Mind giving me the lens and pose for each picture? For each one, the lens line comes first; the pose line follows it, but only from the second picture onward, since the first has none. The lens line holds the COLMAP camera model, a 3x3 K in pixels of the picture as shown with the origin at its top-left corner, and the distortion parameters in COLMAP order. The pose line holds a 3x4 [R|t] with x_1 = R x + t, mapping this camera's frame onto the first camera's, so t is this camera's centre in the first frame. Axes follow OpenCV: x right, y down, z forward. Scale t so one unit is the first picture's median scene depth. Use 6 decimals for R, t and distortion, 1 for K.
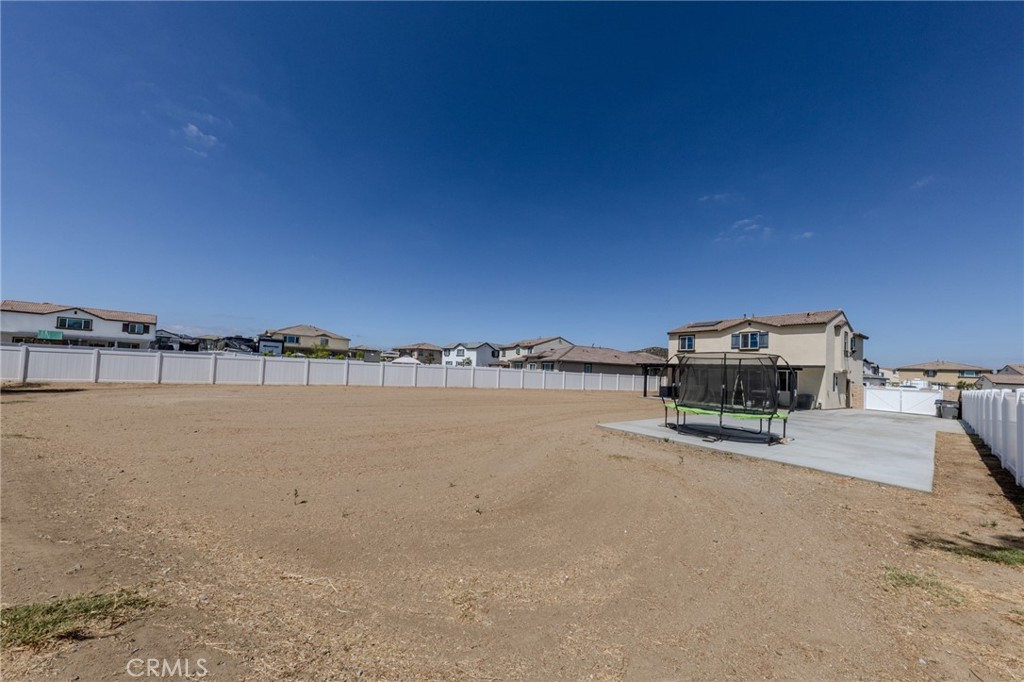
lens RADIAL K [[323.5, 0, 513.9], [0, 323.5, 358.7], [0, 0, 1]] dist [0.002143, 0.000093]
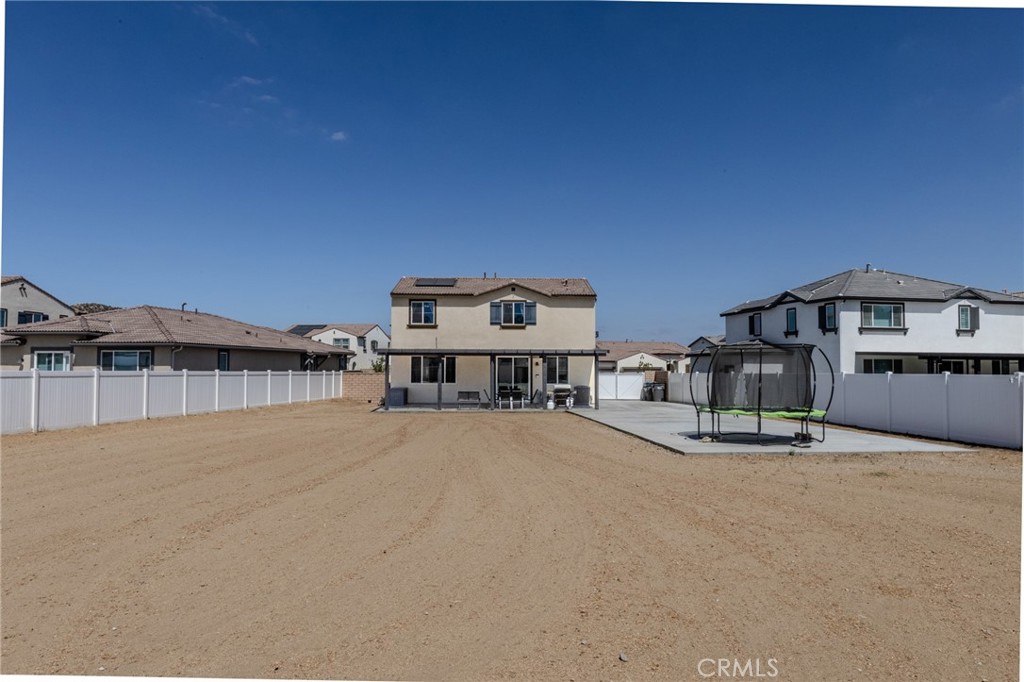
lens RADIAL K [[671.1, 0, 508.9], [0, 671.1, 340.6], [0, 0, 1]] dist [0.000317, -0.000688]
pose [[0.536983, -0.006902, 0.843565, -0.411179], [-0.005715, 0.999914, 0.011819, -0.012851], [-0.843573, -0.011167, 0.536898, 0.210211]]
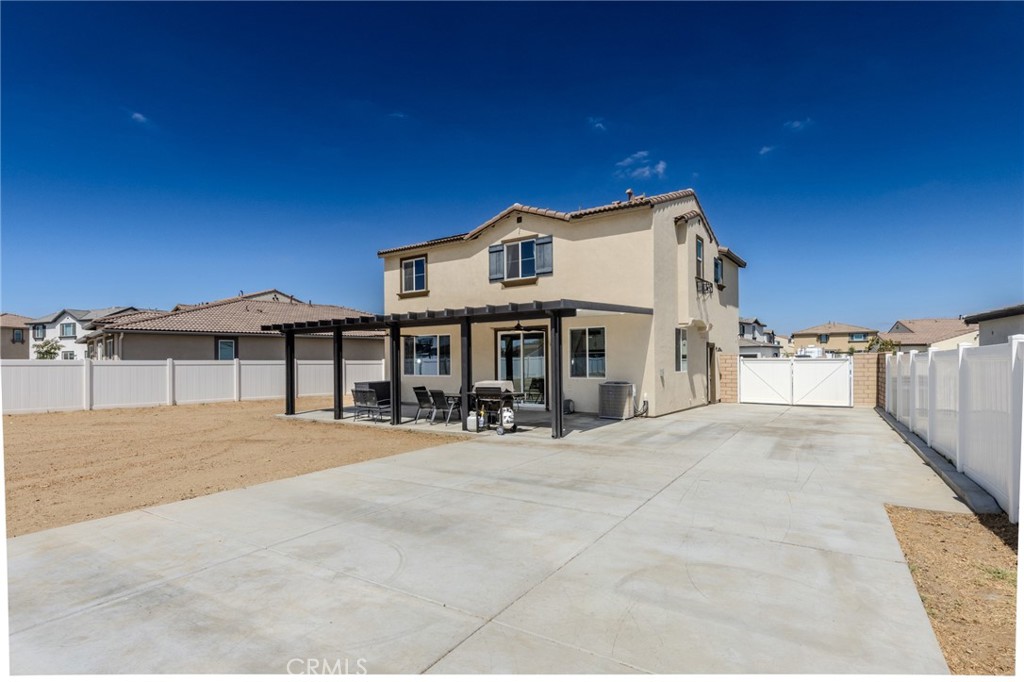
lens RADIAL K [[495.4, 0, 518.6], [0, 495.4, 360.8], [0, 0, 1]] dist [0.000808, 0.000154]
pose [[0.934398, -0.052614, 0.352324, 0.427031], [0.039008, 0.998197, 0.045612, 0.037668], [-0.354088, -0.028876, 0.934766, 0.349716]]
